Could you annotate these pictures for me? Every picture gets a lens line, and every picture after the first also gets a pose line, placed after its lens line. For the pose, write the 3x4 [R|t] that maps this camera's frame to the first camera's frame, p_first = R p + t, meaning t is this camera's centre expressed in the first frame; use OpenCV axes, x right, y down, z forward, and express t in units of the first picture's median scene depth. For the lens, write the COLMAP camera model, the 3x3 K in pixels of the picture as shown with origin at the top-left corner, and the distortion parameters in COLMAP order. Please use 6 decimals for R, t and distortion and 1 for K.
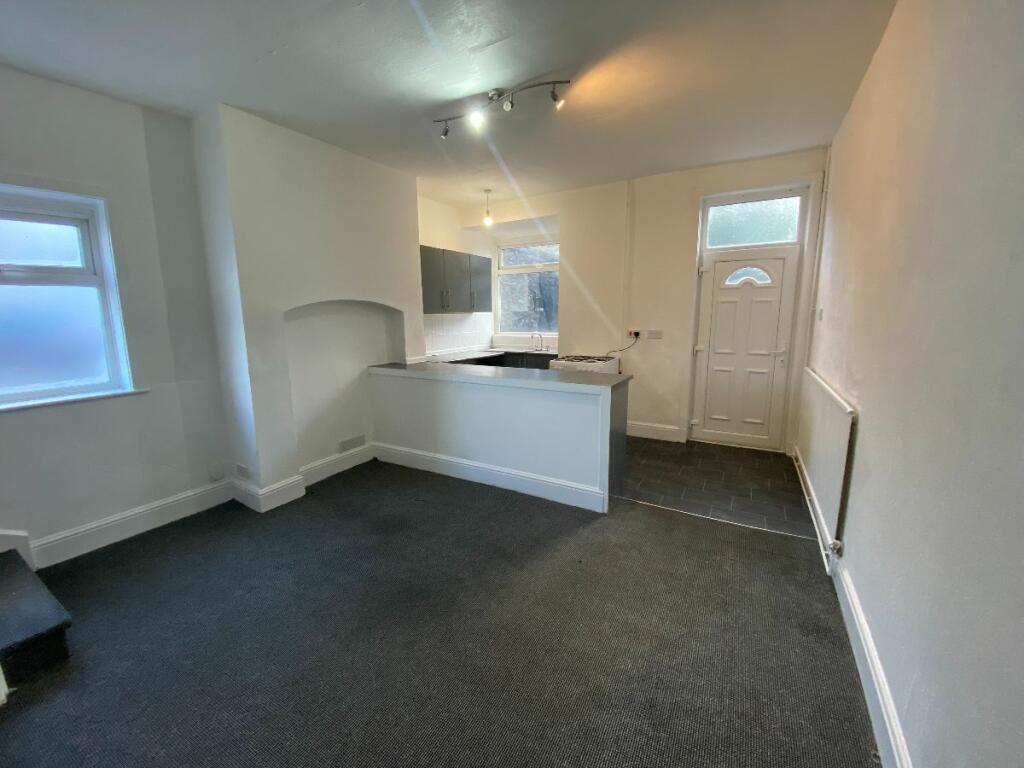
lens RADIAL K [[410.2, 0, 505.2], [0, 410.2, 383.3], [0, 0, 1]] dist [0.027534, -0.026535]
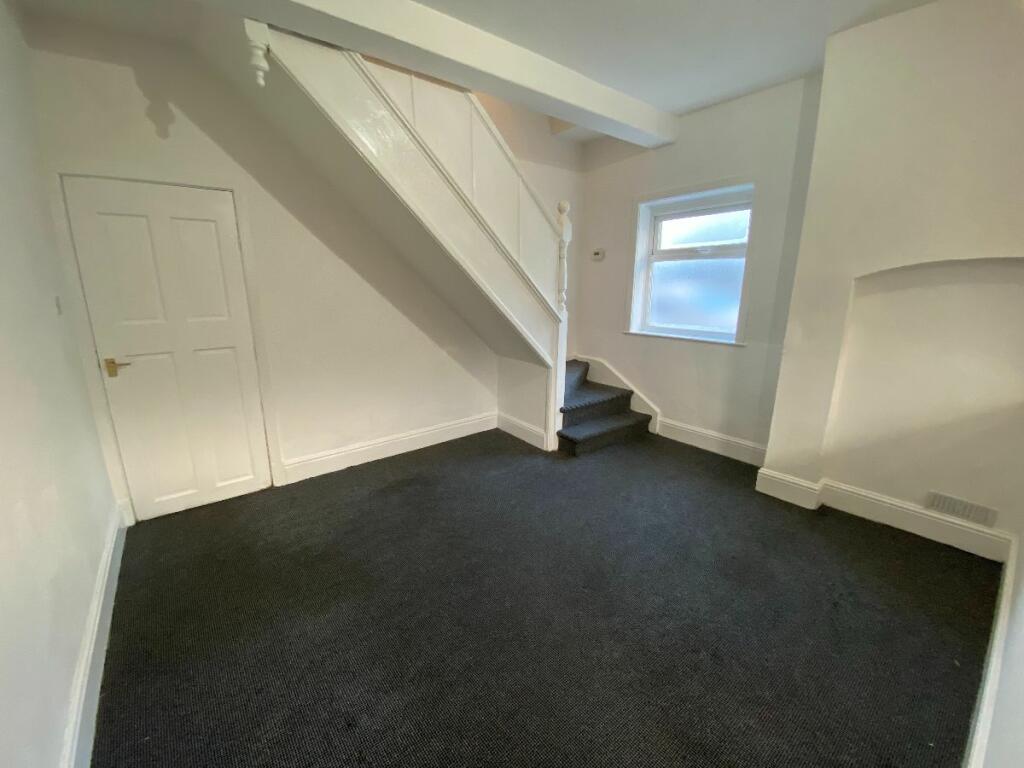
lens RADIAL K [[410.2, 0, 505.2], [0, 410.2, 383.3], [0, 0, 1]] dist [0.027534, -0.026535]
pose [[-0.374140, 0.232114, -0.897855, 0.328091], [-0.148675, 0.940635, 0.305127, -0.095695], [0.915377, 0.247649, -0.317419, 0.528590]]
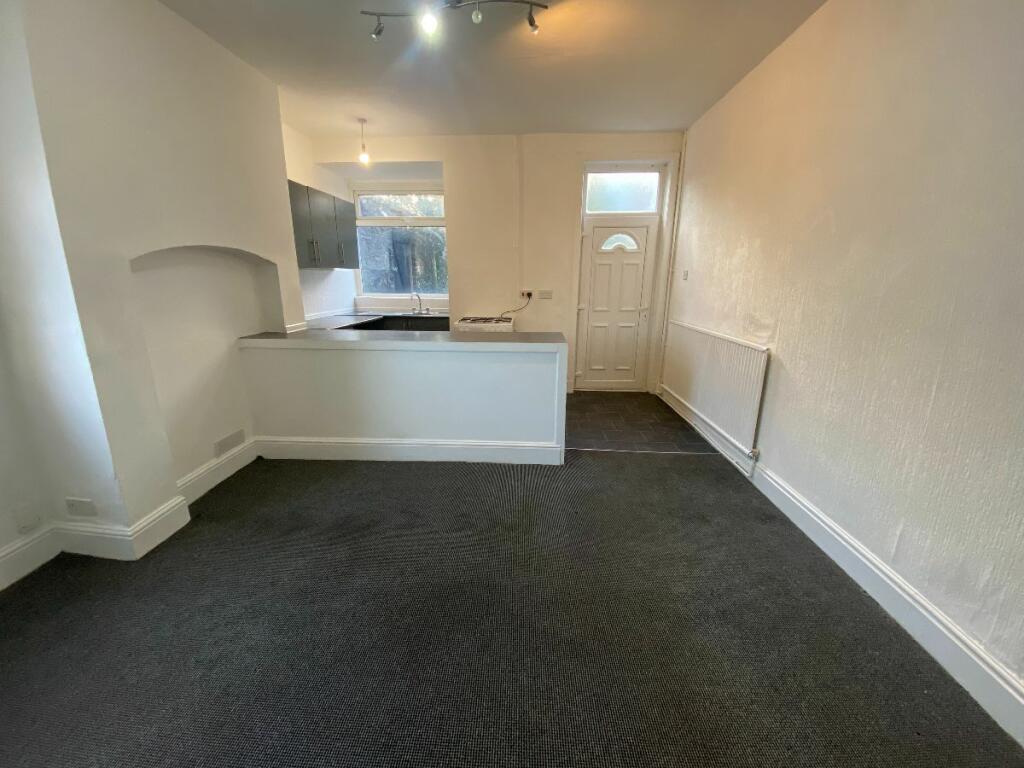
lens RADIAL K [[410.2, 0, 505.2], [0, 410.2, 383.3], [0, 0, 1]] dist [0.027534, -0.026535]
pose [[0.891626, -0.100782, 0.441413, -0.236495], [0.063233, 0.993075, 0.099010, -0.003323], [-0.448335, -0.060368, 0.891825, 0.106352]]
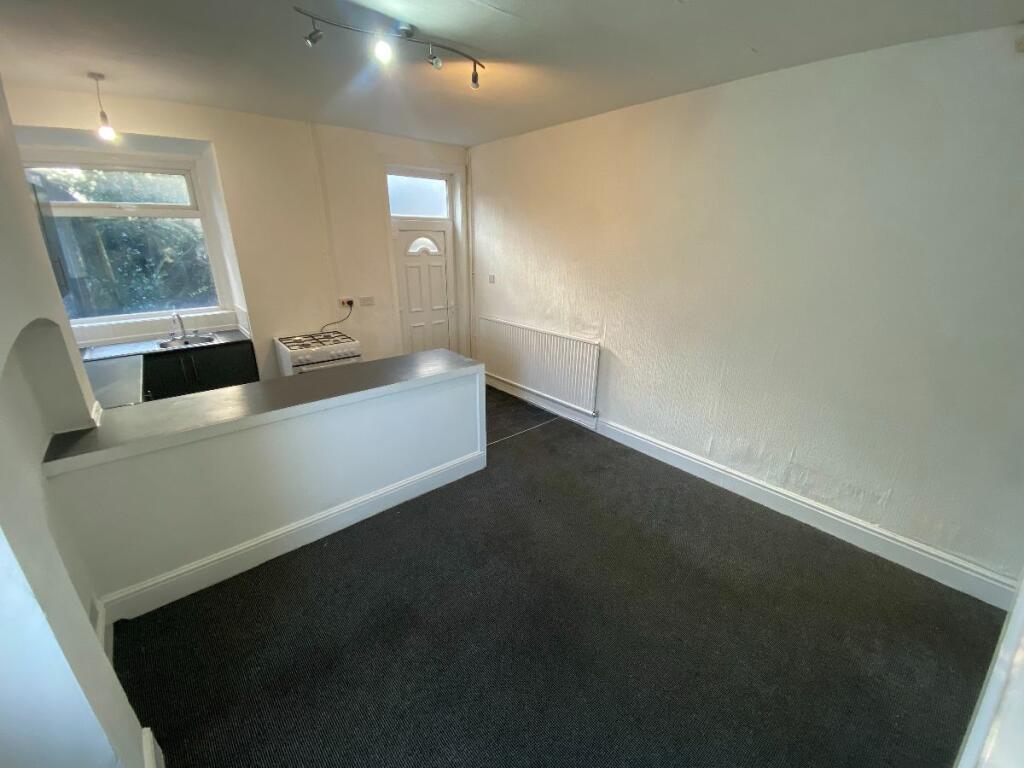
lens RADIAL K [[410.2, 0, 505.2], [0, 410.2, 383.3], [0, 0, 1]] dist [0.027534, -0.026535]
pose [[0.330648, -0.306252, 0.892682, -0.524205], [0.143919, 0.951184, 0.273014, -0.168593], [-0.932716, 0.038202, 0.358583, 0.369709]]
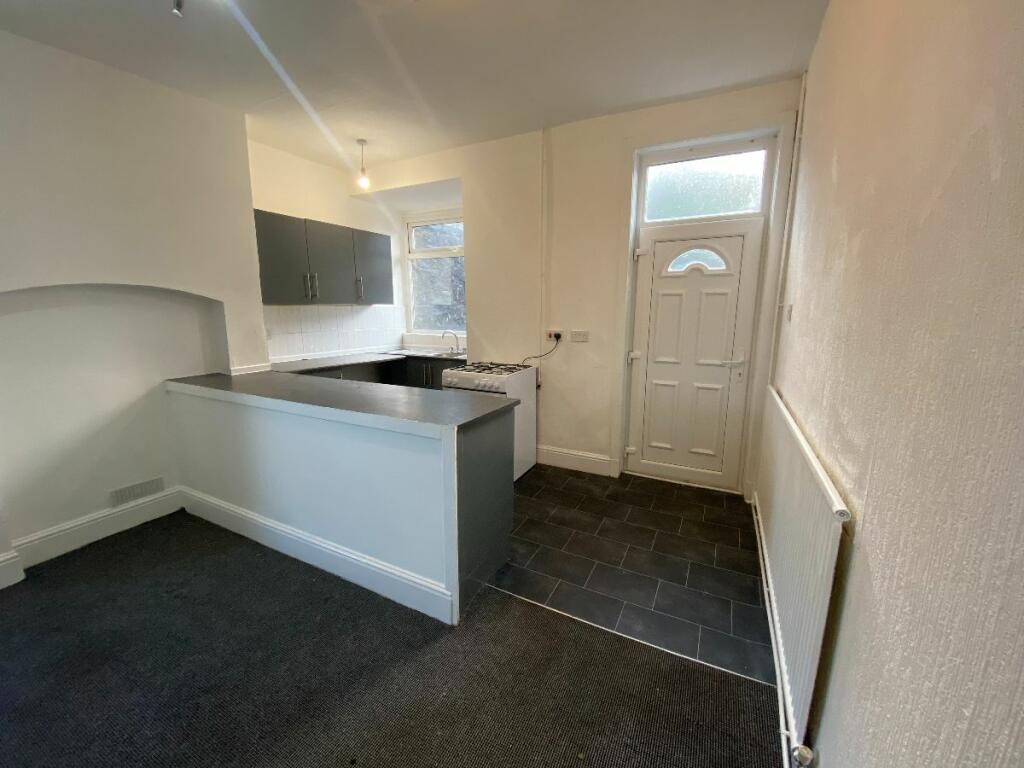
lens RADIAL K [[410.2, 0, 505.2], [0, 410.2, 383.3], [0, 0, 1]] dist [0.027534, -0.026535]
pose [[0.999005, 0.001938, 0.044565, 0.210553], [-0.002547, 0.999904, 0.013628, -0.045873], [-0.044534, -0.013728, 0.998914, 0.268426]]
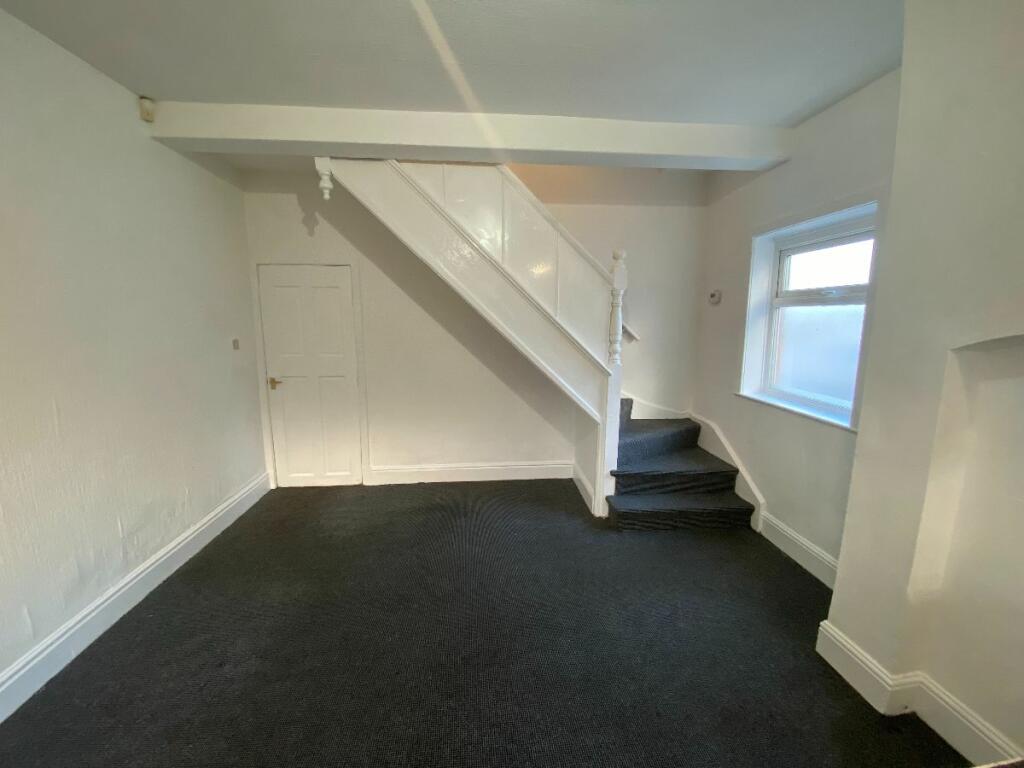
lens RADIAL K [[410.2, 0, 505.2], [0, 410.2, 383.3], [0, 0, 1]] dist [0.027534, -0.026535]
pose [[-0.824155, 0.102842, -0.556948, 0.093312], [-0.085025, 0.949765, 0.301193, -0.174682], [0.559945, 0.295584, -0.774010, 0.820328]]
